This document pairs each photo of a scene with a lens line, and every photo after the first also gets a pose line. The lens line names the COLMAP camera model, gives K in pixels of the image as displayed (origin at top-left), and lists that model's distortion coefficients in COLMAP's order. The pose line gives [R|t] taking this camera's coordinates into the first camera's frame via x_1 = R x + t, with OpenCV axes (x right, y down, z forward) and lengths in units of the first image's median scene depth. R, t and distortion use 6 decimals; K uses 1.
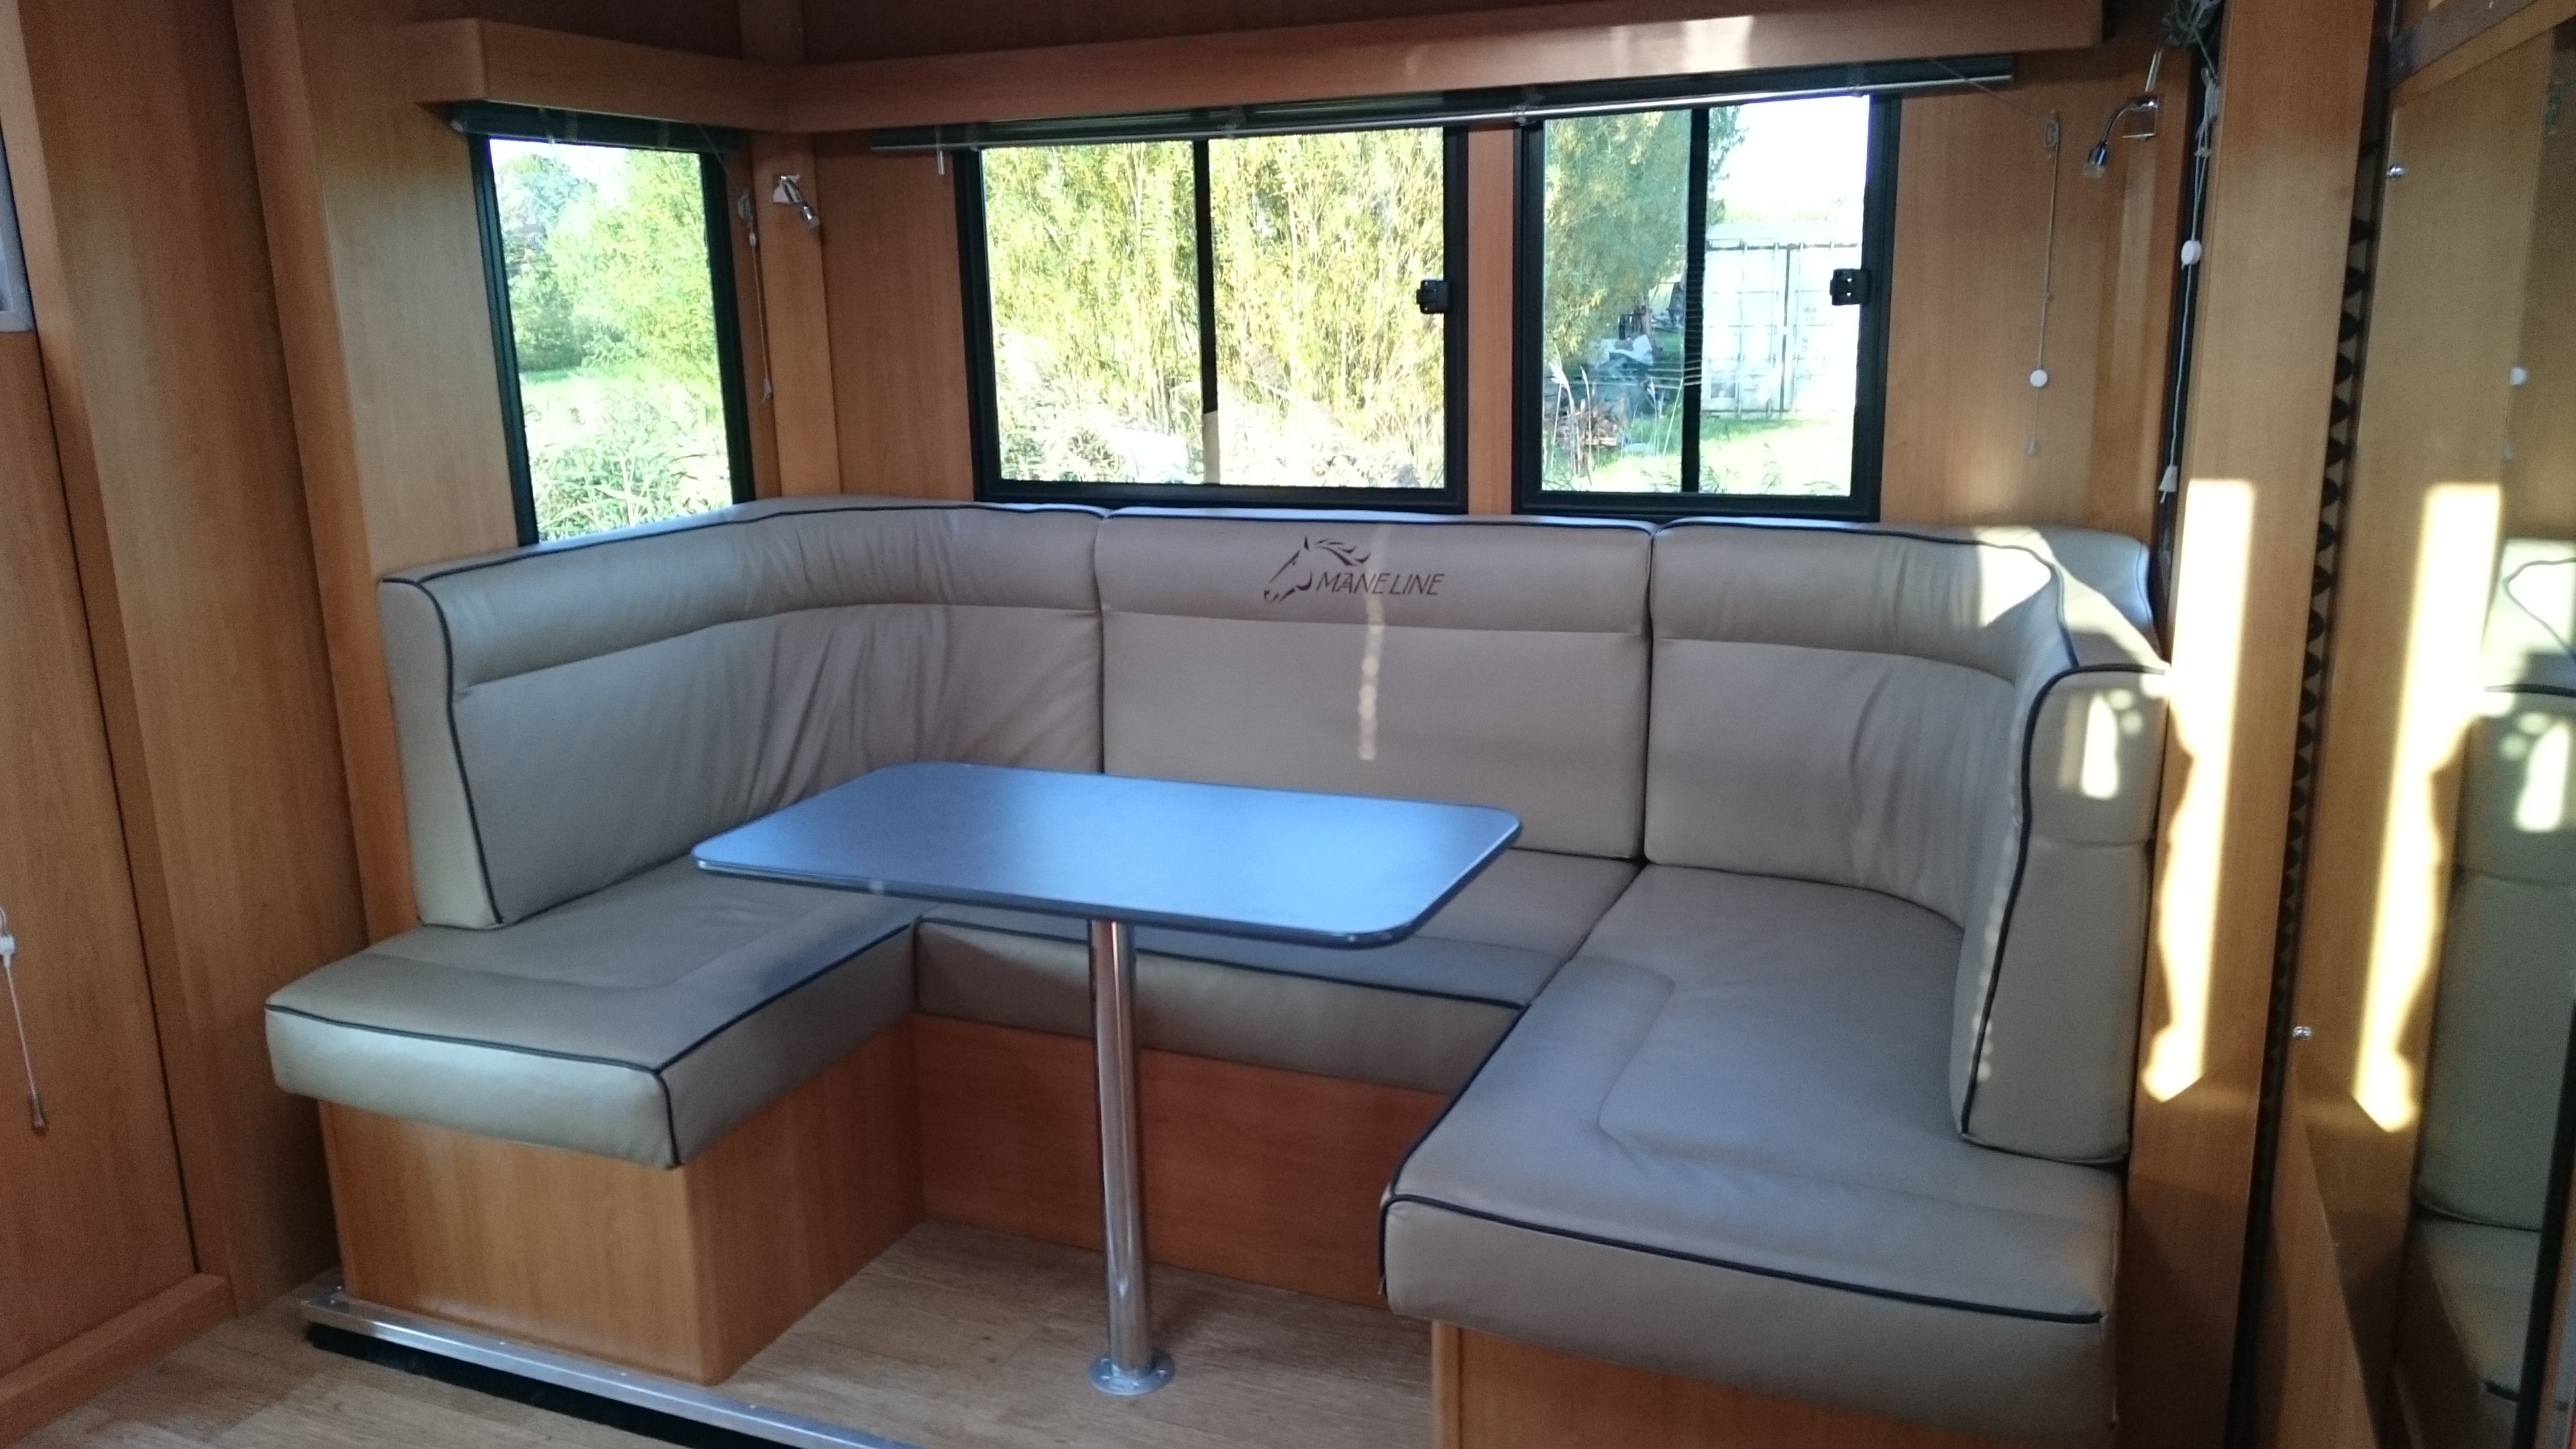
lens RADIAL K [[1861.2, 0, 1288.0], [0, 1861.2, 724.5], [0, 0, 1]] dist [-0.000059, -0.001702]
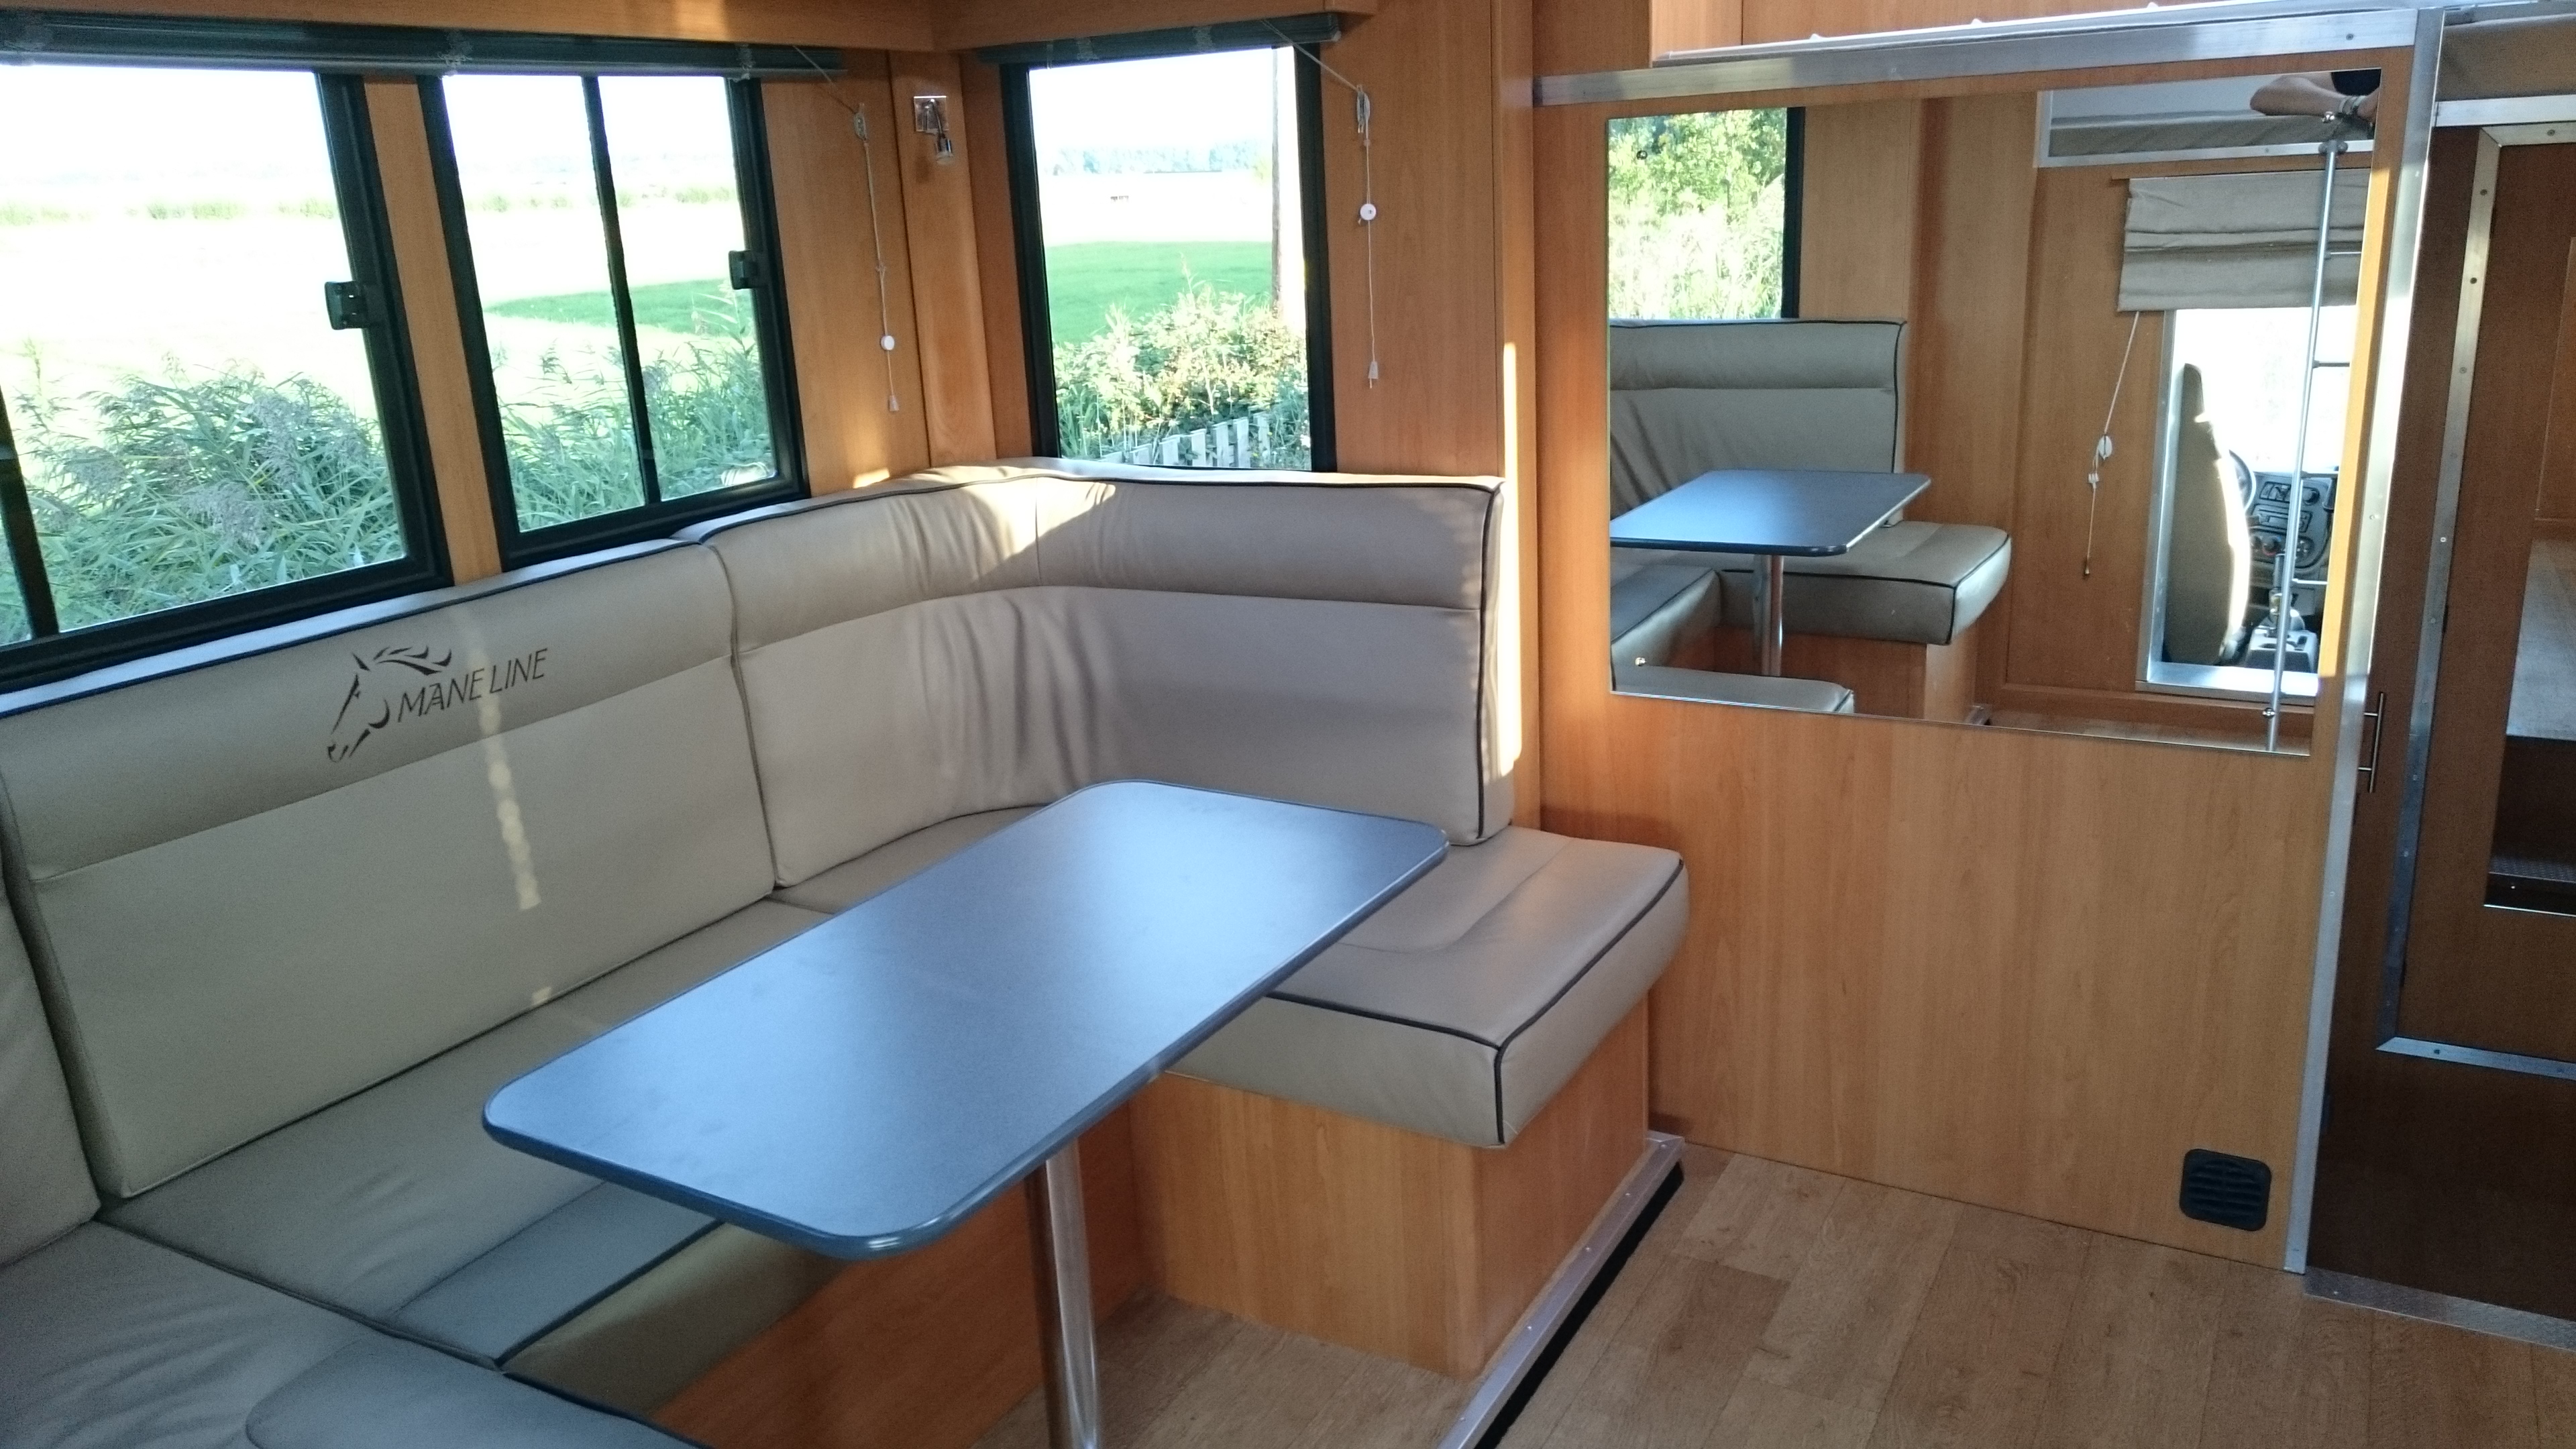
lens RADIAL K [[1861.2, 0, 1288.0], [0, 1861.2, 724.5], [0, 0, 1]] dist [-0.000059, -0.001702]
pose [[0.119231, -0.259997, 0.958220, -0.649413], [0.279682, 0.934818, 0.218847, -0.136581], [-0.952660, 0.241903, 0.184176, 0.567235]]
